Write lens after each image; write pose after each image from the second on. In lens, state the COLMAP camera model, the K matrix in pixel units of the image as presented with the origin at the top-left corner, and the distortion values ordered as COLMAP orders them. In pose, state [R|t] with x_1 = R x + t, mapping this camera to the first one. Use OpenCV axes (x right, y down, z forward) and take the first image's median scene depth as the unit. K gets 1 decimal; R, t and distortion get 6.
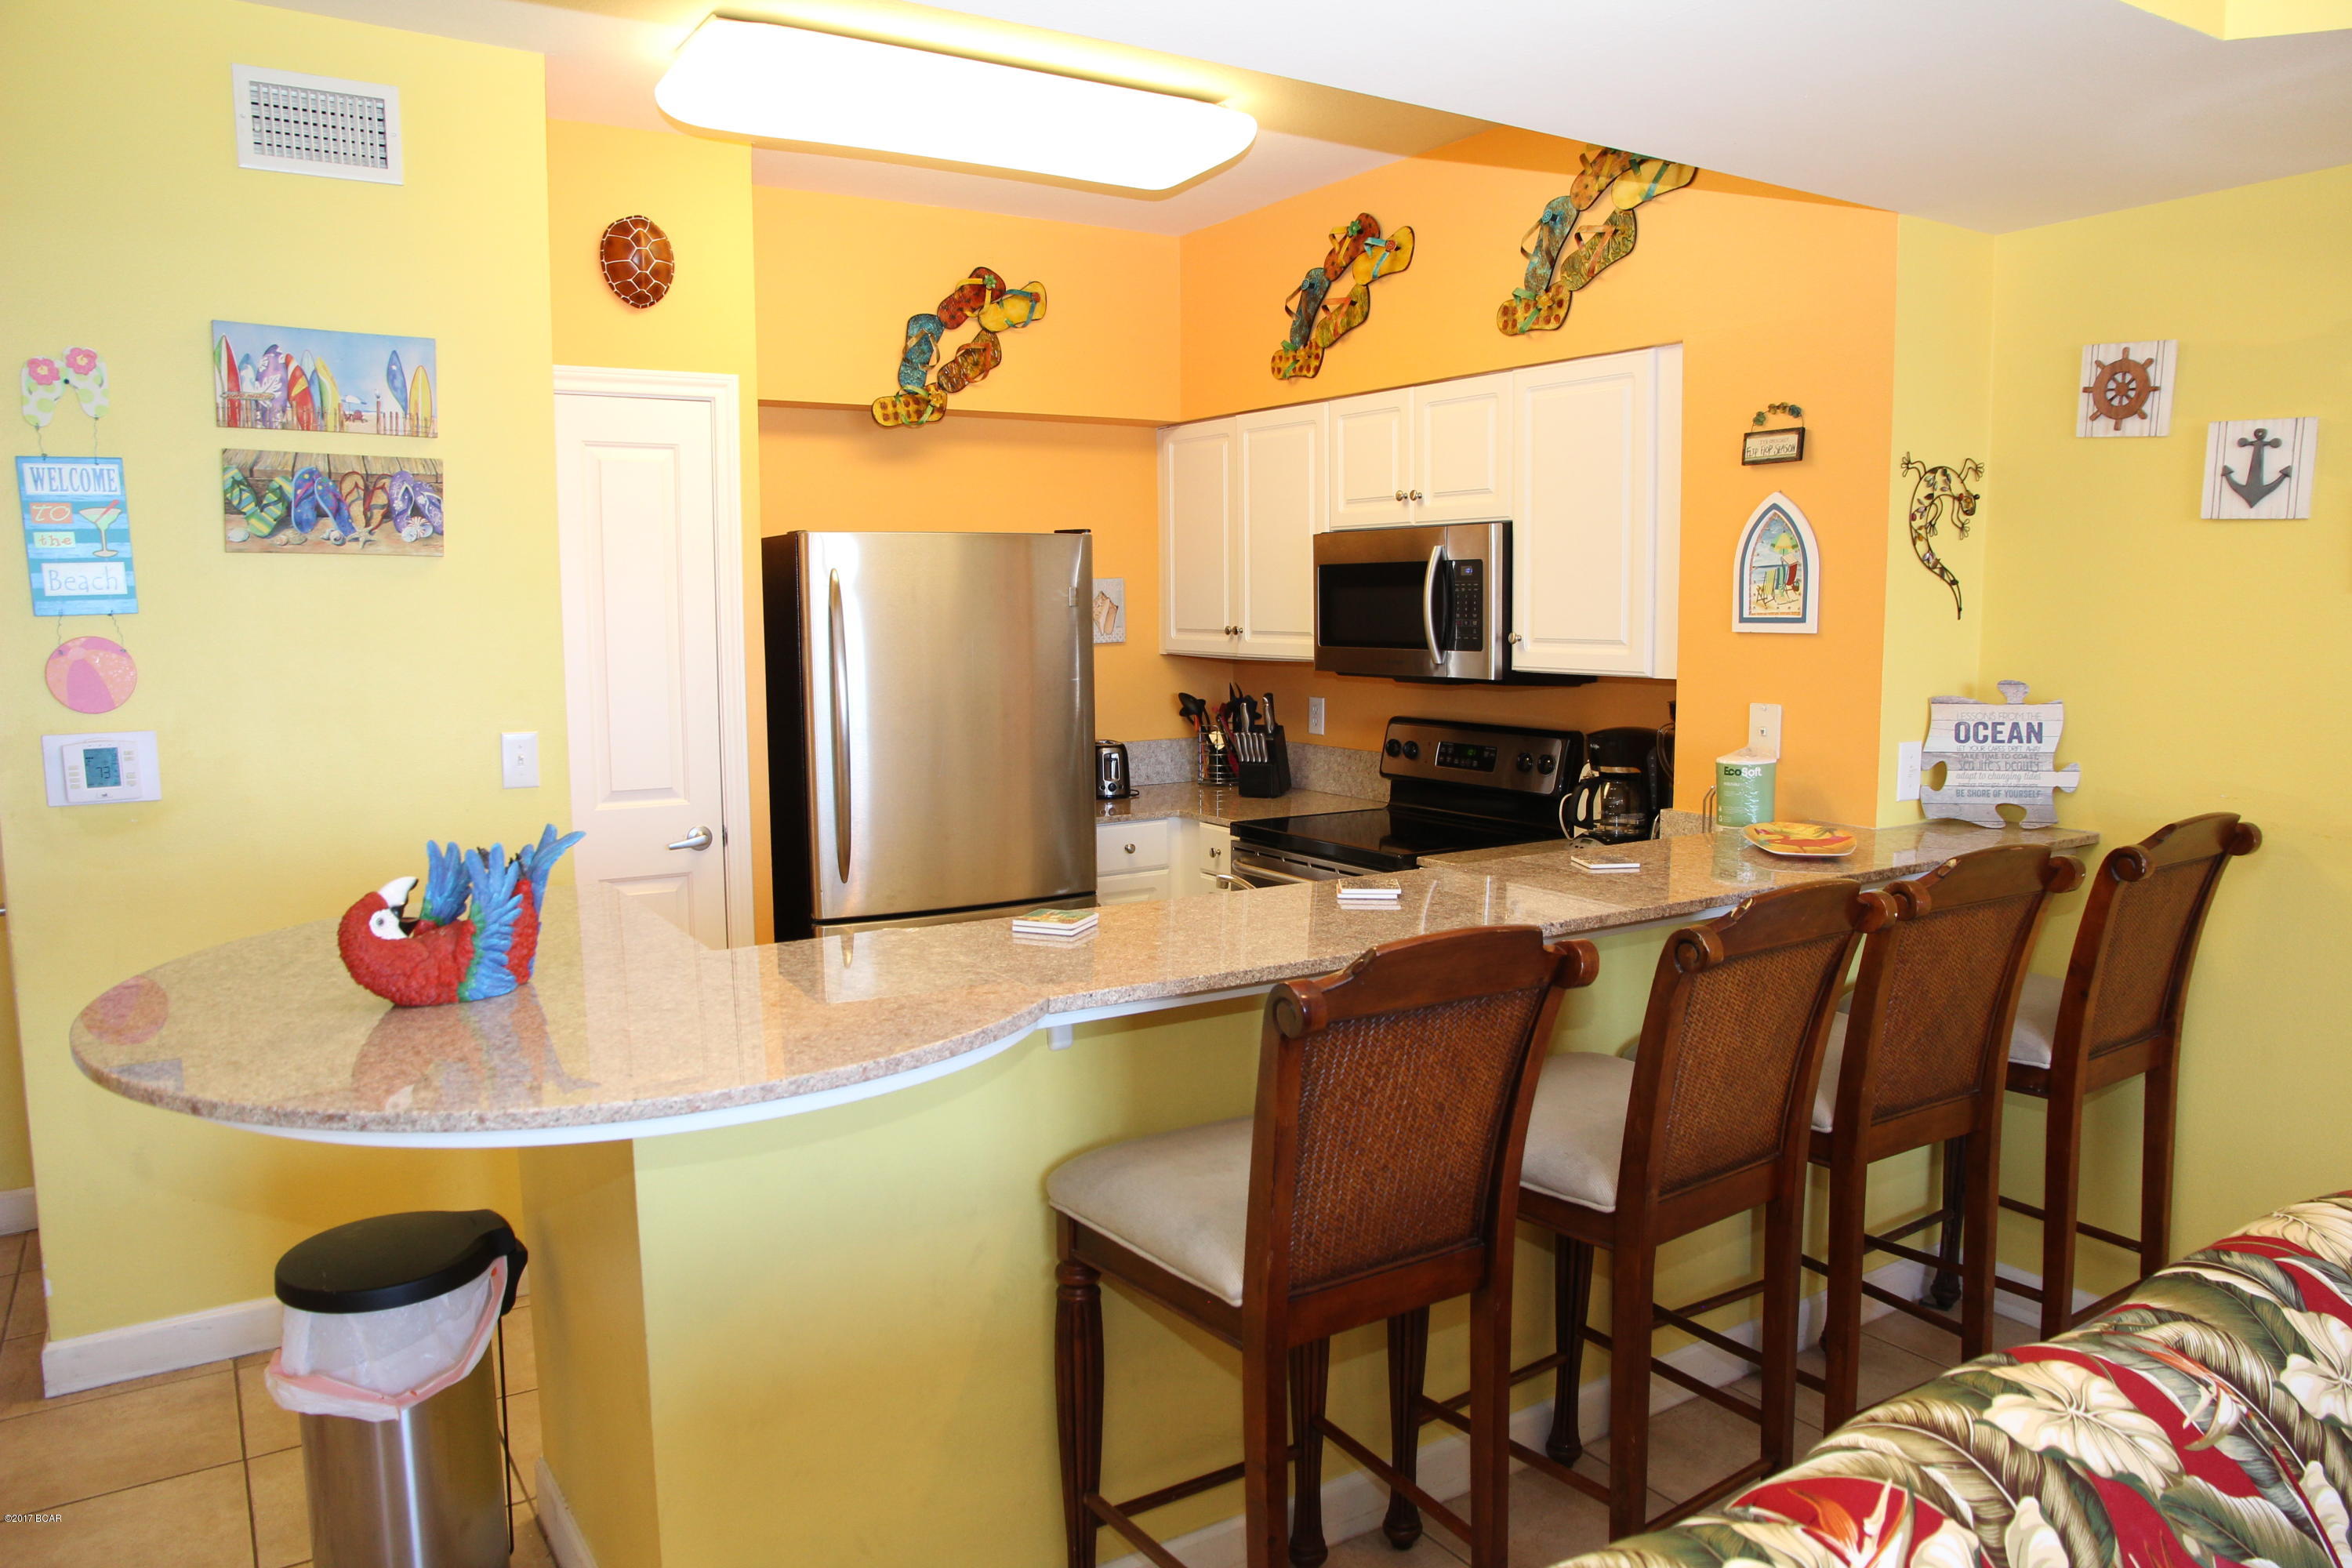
lens RADIAL K [[1628.8, 0, 1188.8], [0, 1628.8, 797.1], [0, 0, 1]] dist [-0.116964, 0.084285]
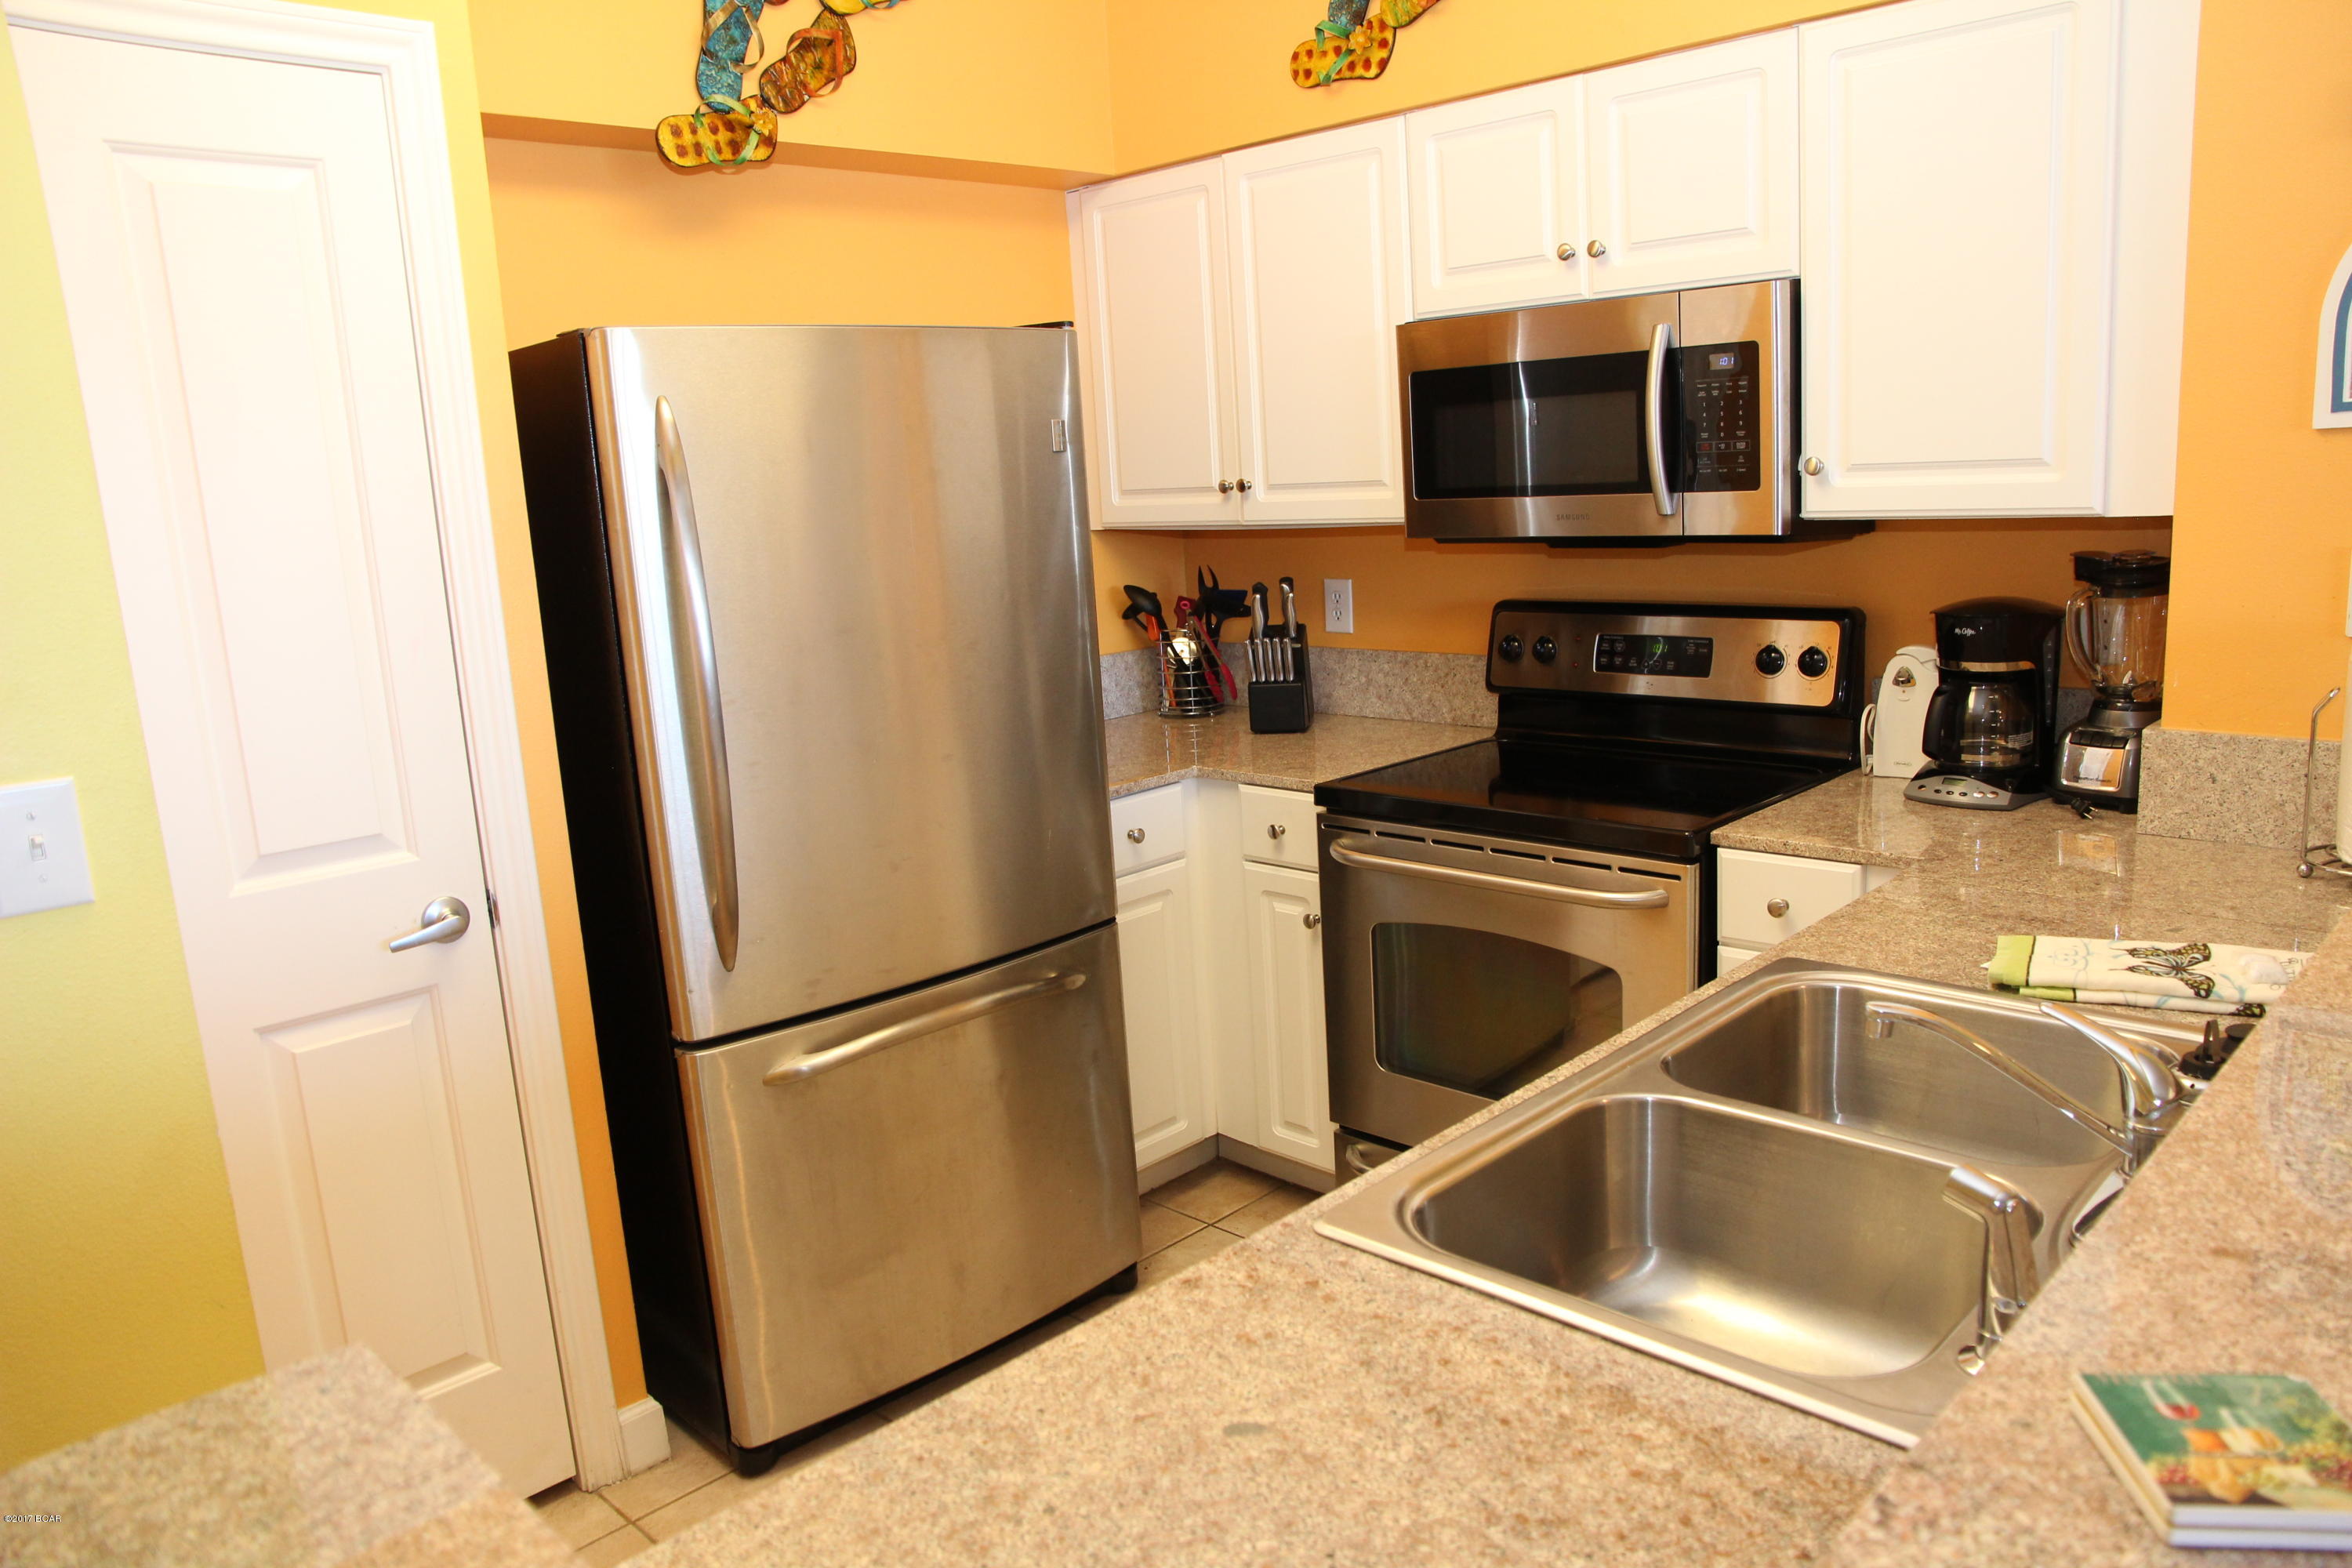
lens RADIAL K [[1628.8, 0, 1206.4], [0, 1628.8, 785.5], [0, 0, 1]] dist [-0.116964, 0.084285]
pose [[0.972755, -0.091658, 0.212947, -0.199650], [0.077002, 0.994119, 0.076143, -0.047637], [-0.218674, -0.057671, 0.974092, 0.520681]]
